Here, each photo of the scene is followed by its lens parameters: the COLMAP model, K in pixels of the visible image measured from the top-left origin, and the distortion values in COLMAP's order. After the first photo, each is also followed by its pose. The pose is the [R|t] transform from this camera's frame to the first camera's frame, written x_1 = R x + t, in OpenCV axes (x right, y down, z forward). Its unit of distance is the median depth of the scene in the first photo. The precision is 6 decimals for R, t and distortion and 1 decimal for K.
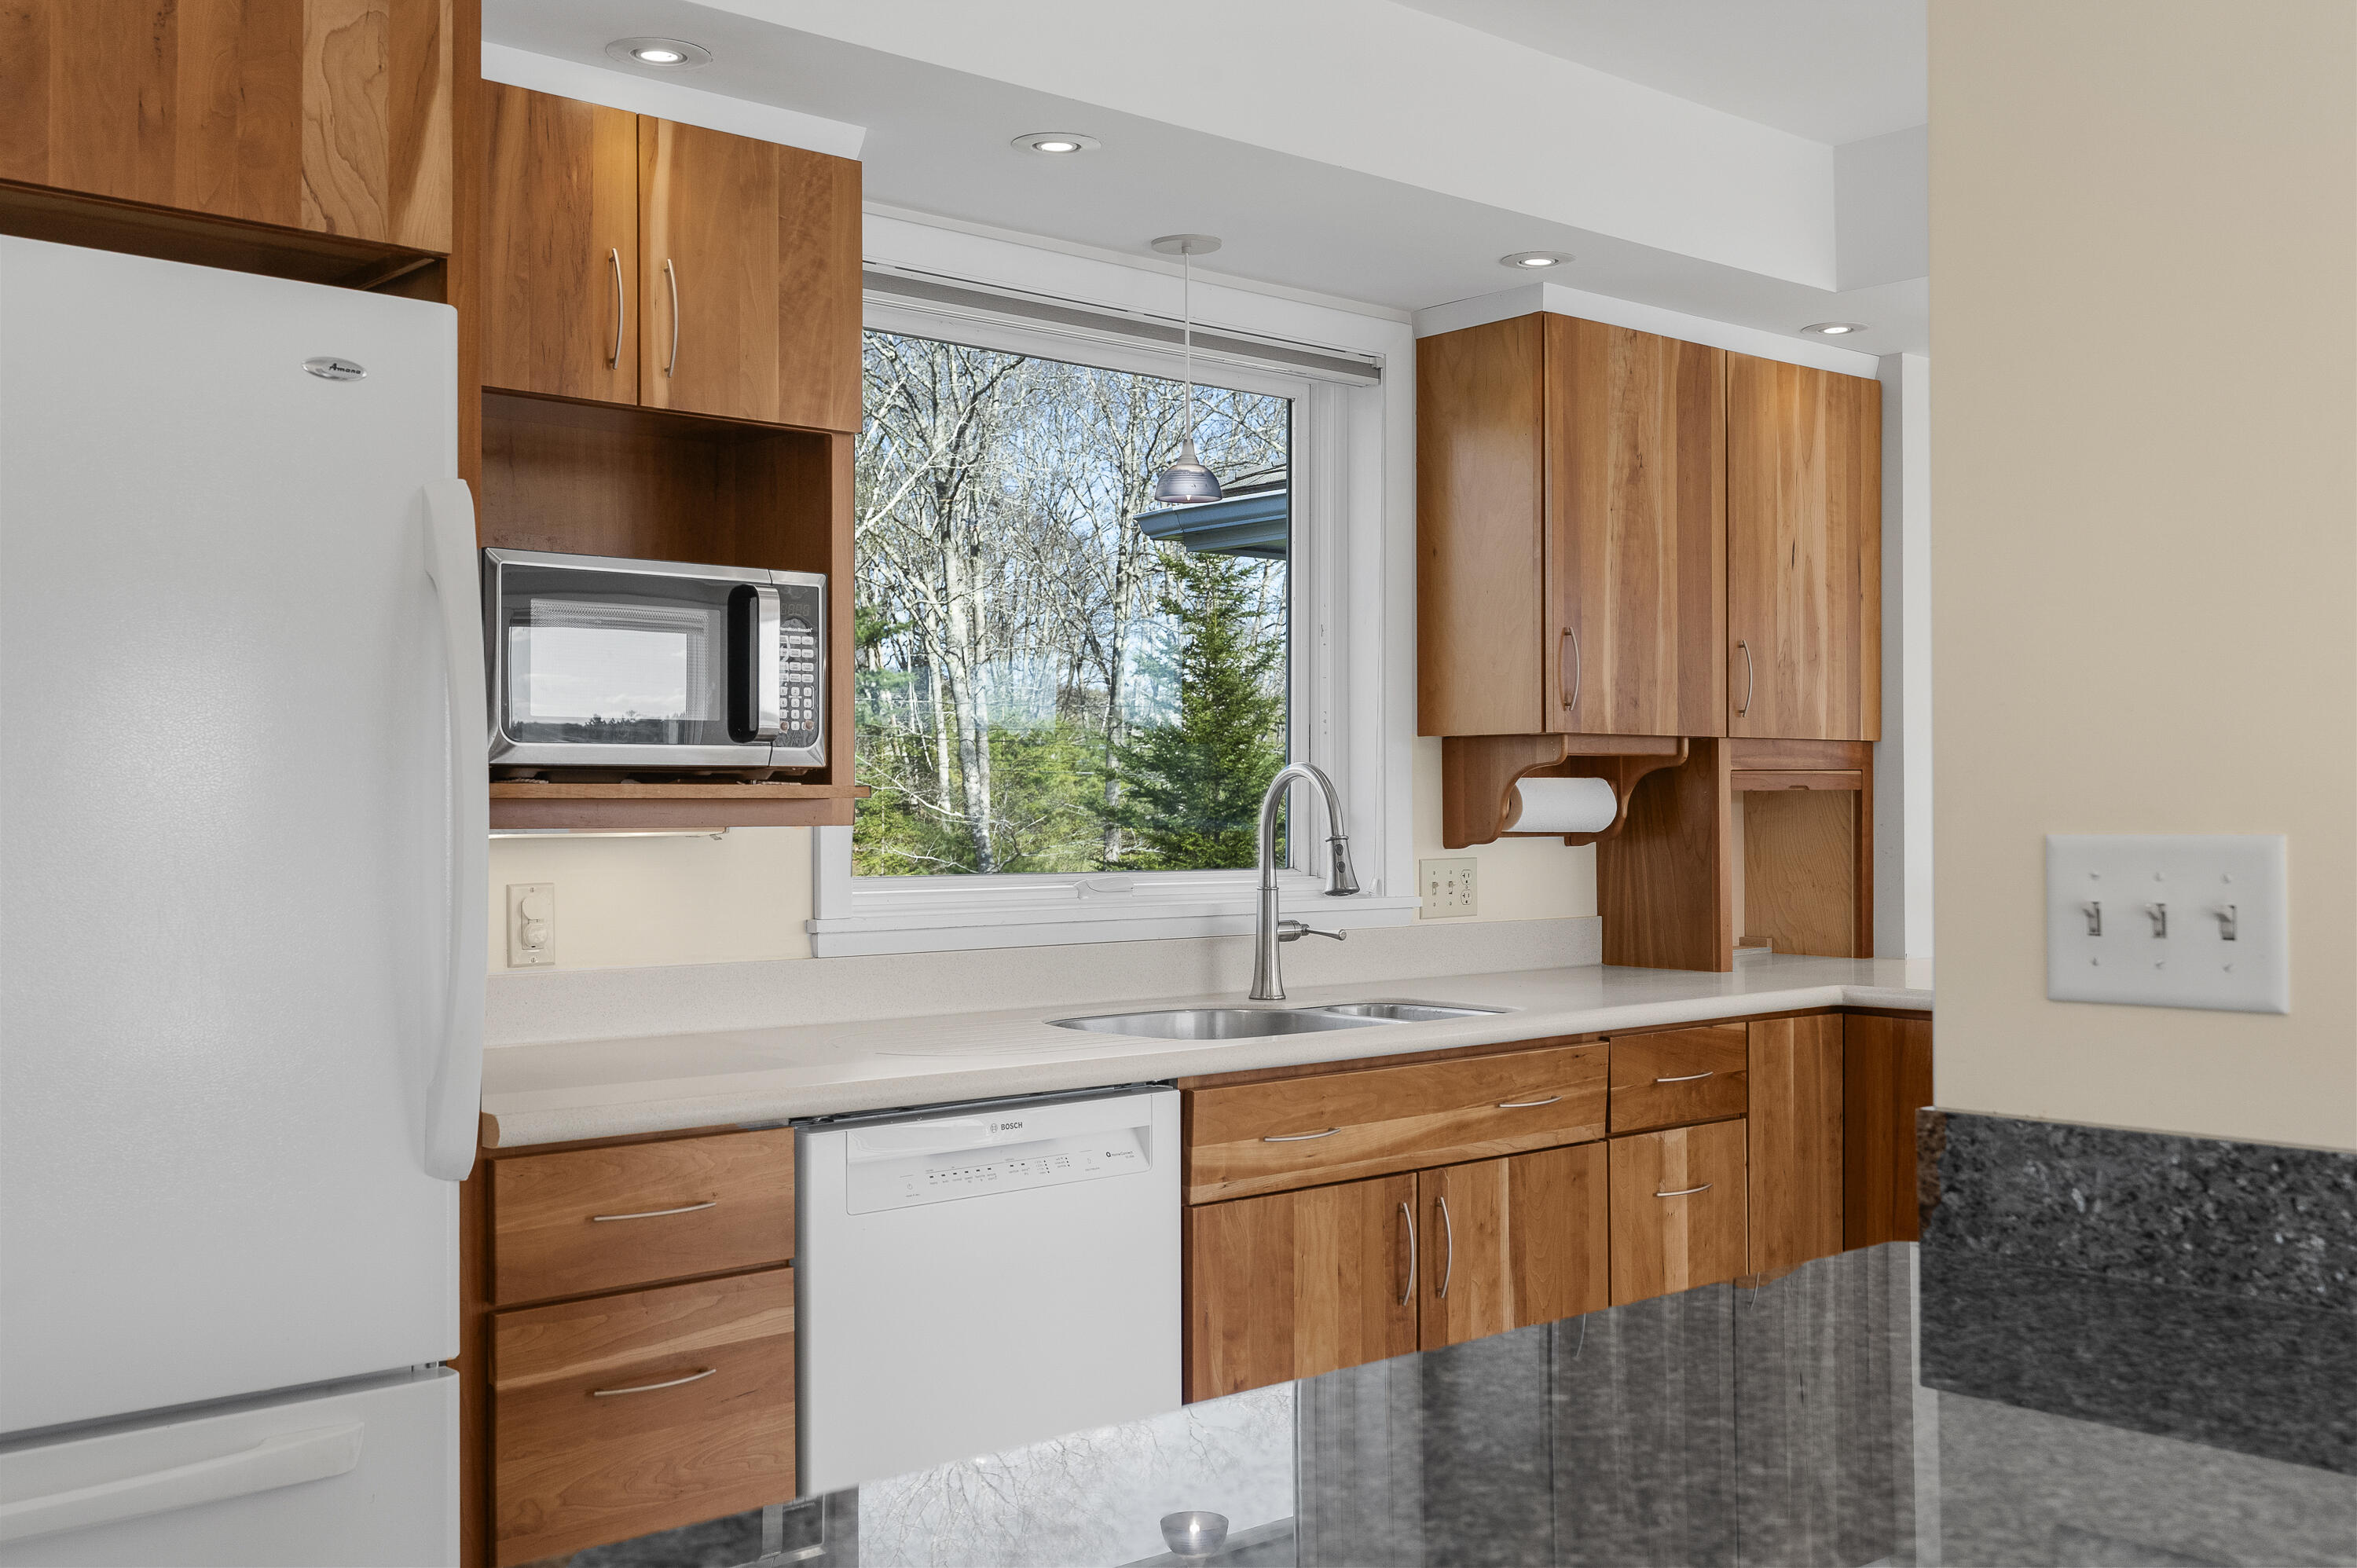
lens RADIAL K [[2298.5, 0, 1179.2], [0, 2298.5, 787.0], [0, 0, 1]] dist [0.003485, 0.000000]
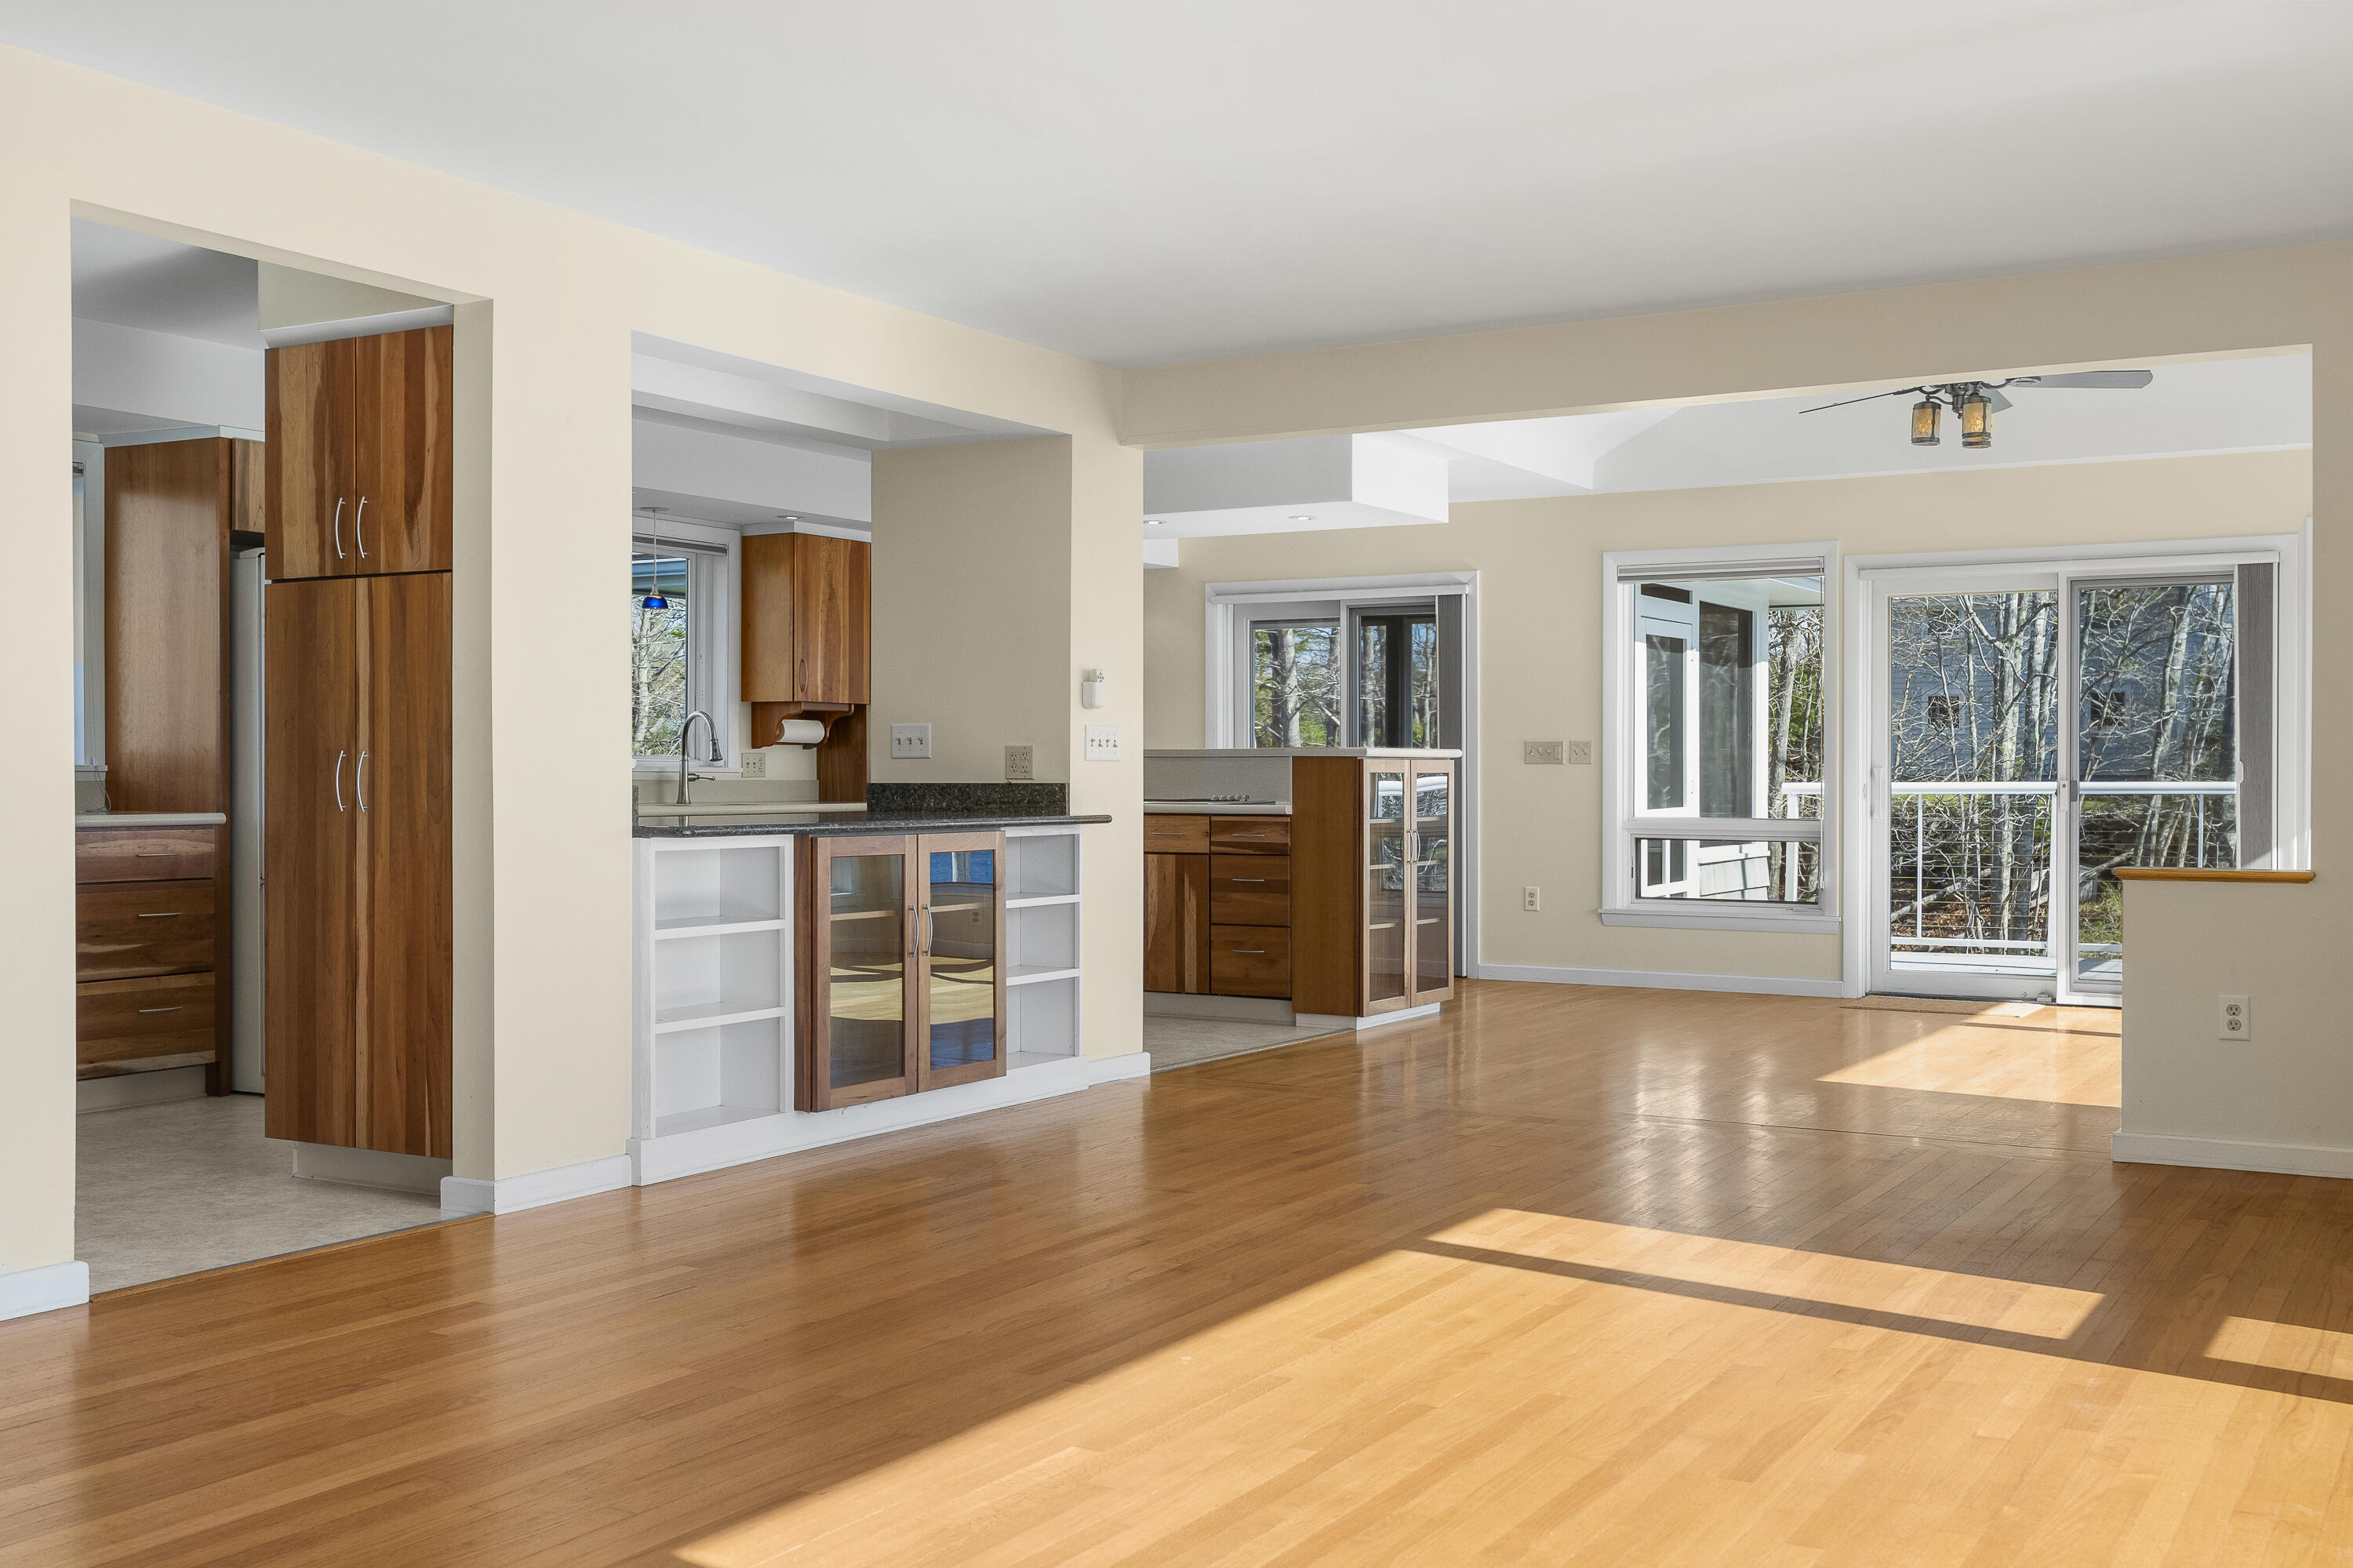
lens RADIAL K [[2294.9, 0, 1192.9], [0, 2294.9, 780.8], [0, 0, 1]] dist [0.003485, 0.000000]
pose [[0.949222, 0.004474, 0.314575, -0.209922], [-0.007950, 0.999921, 0.009767, 0.034736], [-0.314506, -0.011771, 0.949182, -1.481915]]
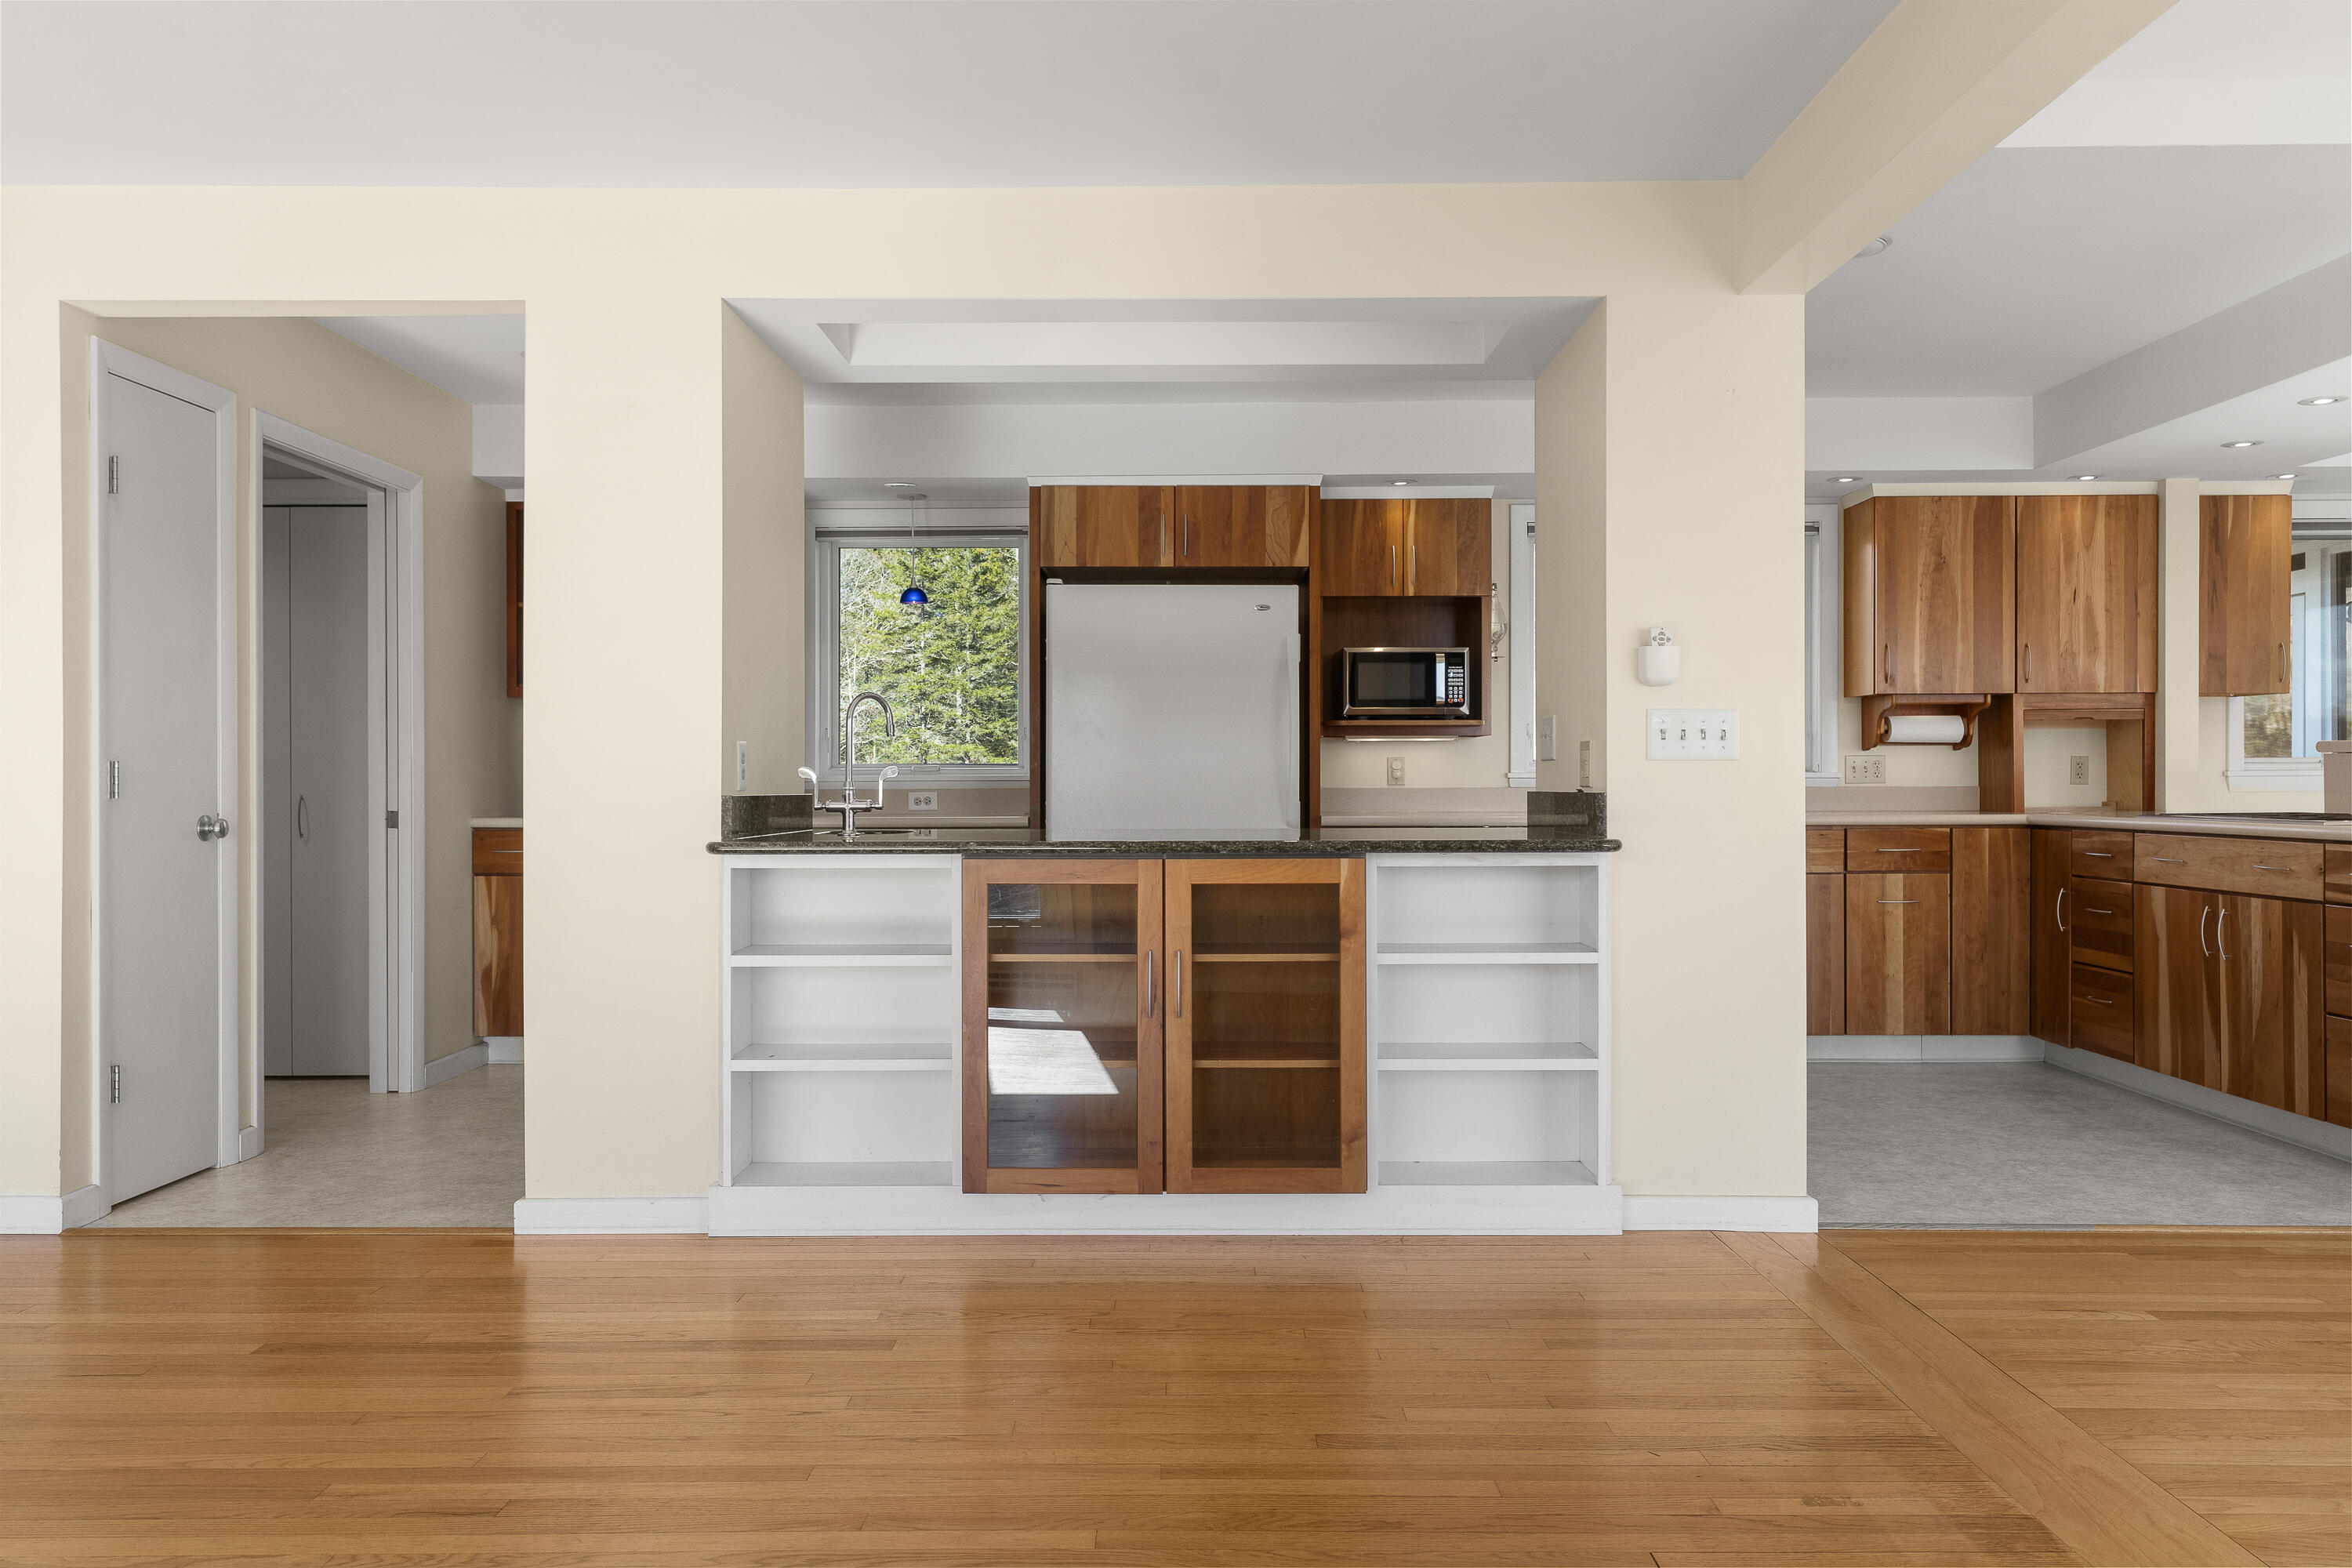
lens RADIAL K [[1683.6, 0, 1176.3], [0, 1683.6, 787.9], [0, 0, 1]] dist [0.000147, 0.003120]
pose [[0.746317, 0.004720, -0.665573, 0.704268], [0.005613, 0.999895, 0.013385, 0.038512], [0.665567, -0.013725, 0.746212, -0.592417]]
